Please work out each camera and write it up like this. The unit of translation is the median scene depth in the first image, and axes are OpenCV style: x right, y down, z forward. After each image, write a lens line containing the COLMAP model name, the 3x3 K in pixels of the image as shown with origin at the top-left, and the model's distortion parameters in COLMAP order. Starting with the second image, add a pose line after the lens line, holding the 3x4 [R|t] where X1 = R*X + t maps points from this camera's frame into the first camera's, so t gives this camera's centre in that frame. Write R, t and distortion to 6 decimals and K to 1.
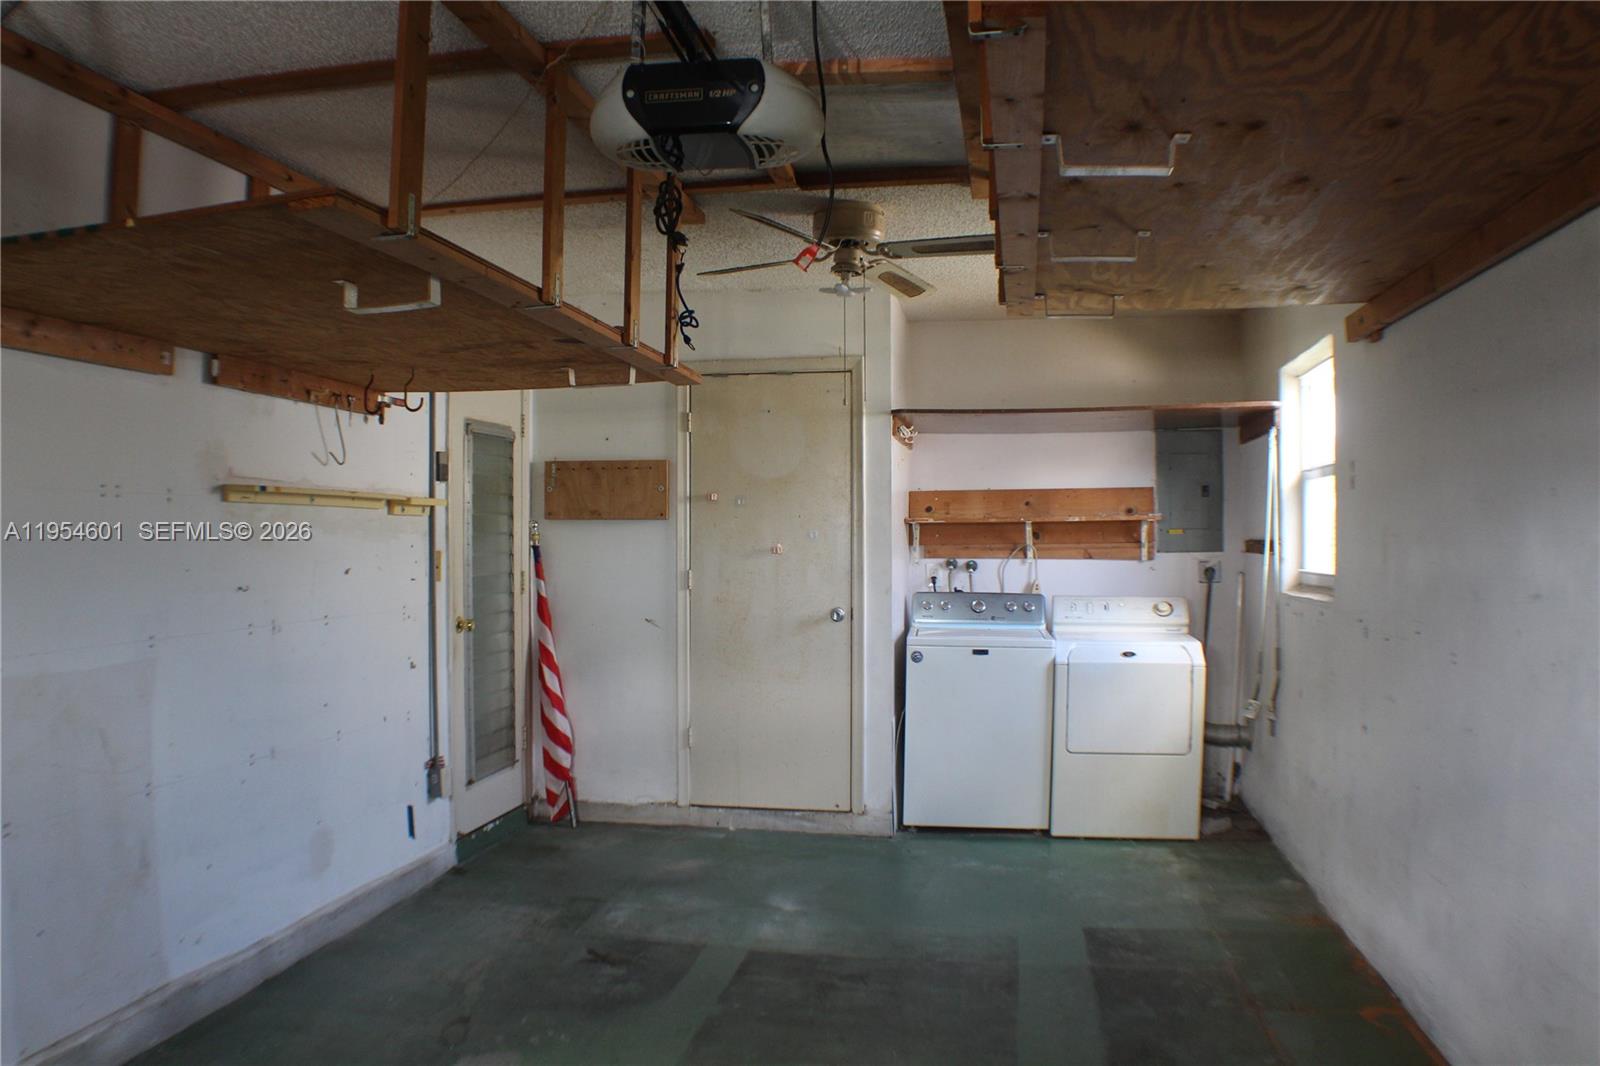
lens RADIAL K [[1110.3, 0, 800.0], [0, 1110.3, 533.0], [0, 0, 1]] dist [-0.001338, 0.000898]
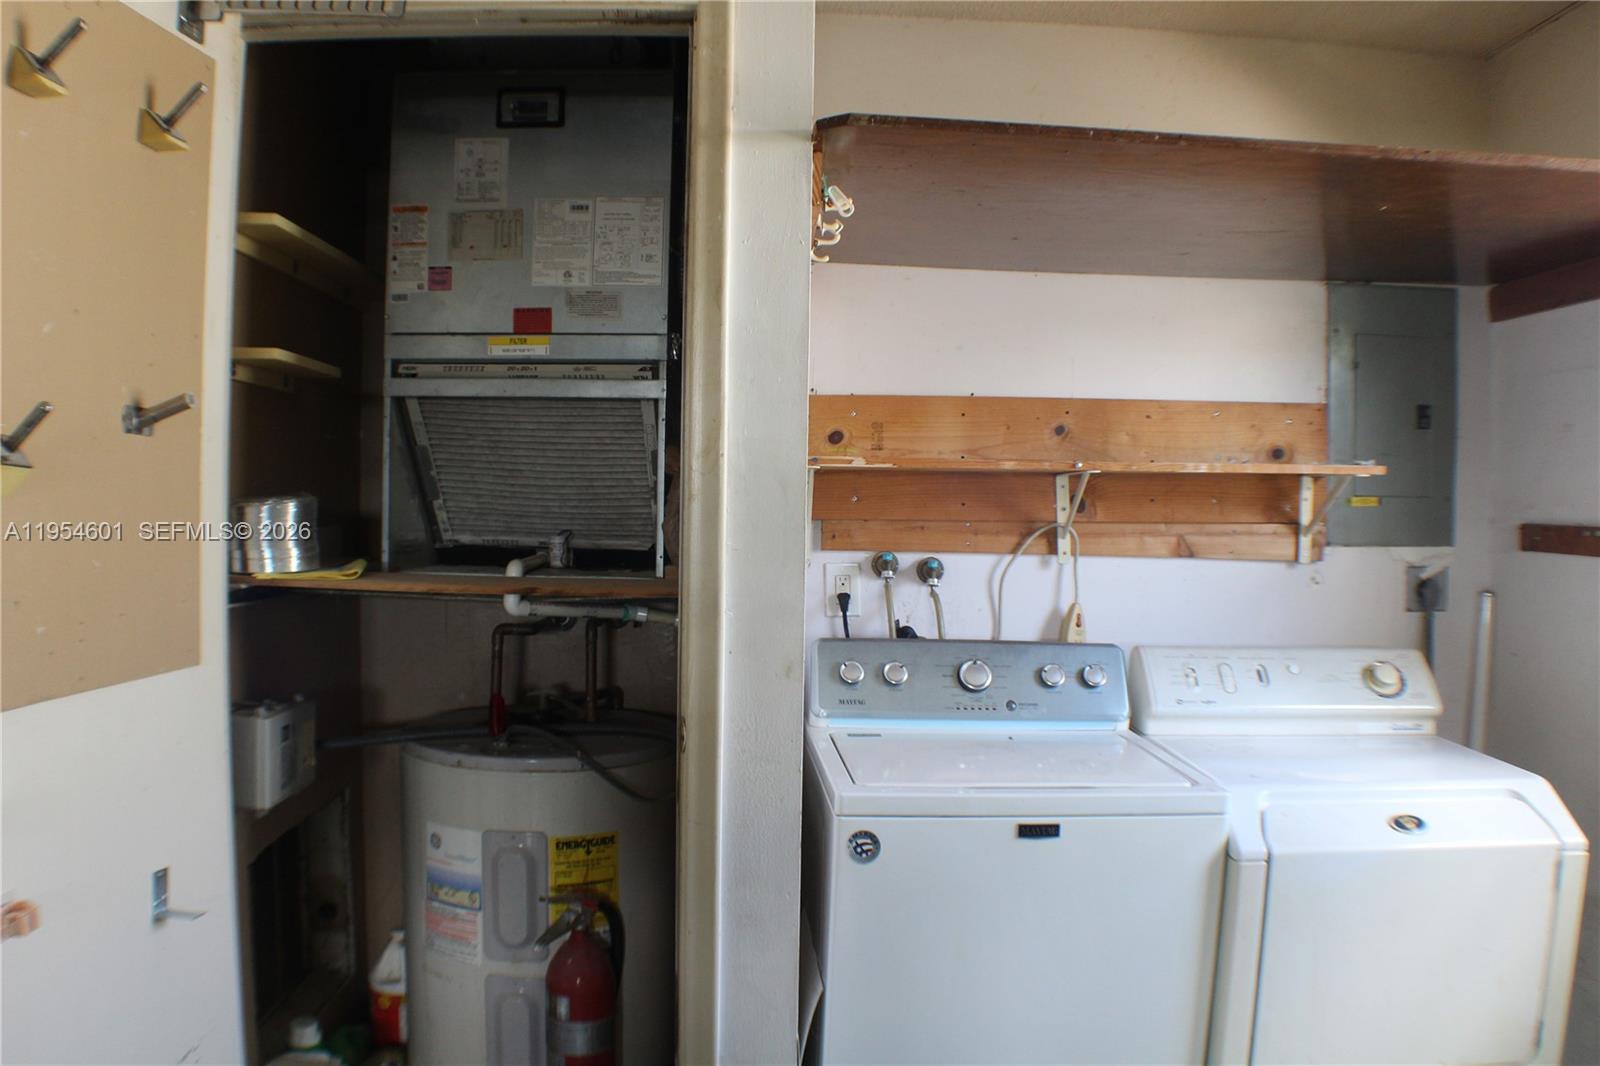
lens RADIAL K [[1299.2, 0, 800.0], [0, 1299.2, 533.0], [0, 0, 1]] dist [-0.166387, -0.000055]
pose [[0.980275, 0.013632, 0.197168, 0.003948], [-0.020594, 0.999233, 0.033307, -0.000746], [-0.196563, -0.036711, 0.979804, 0.530398]]
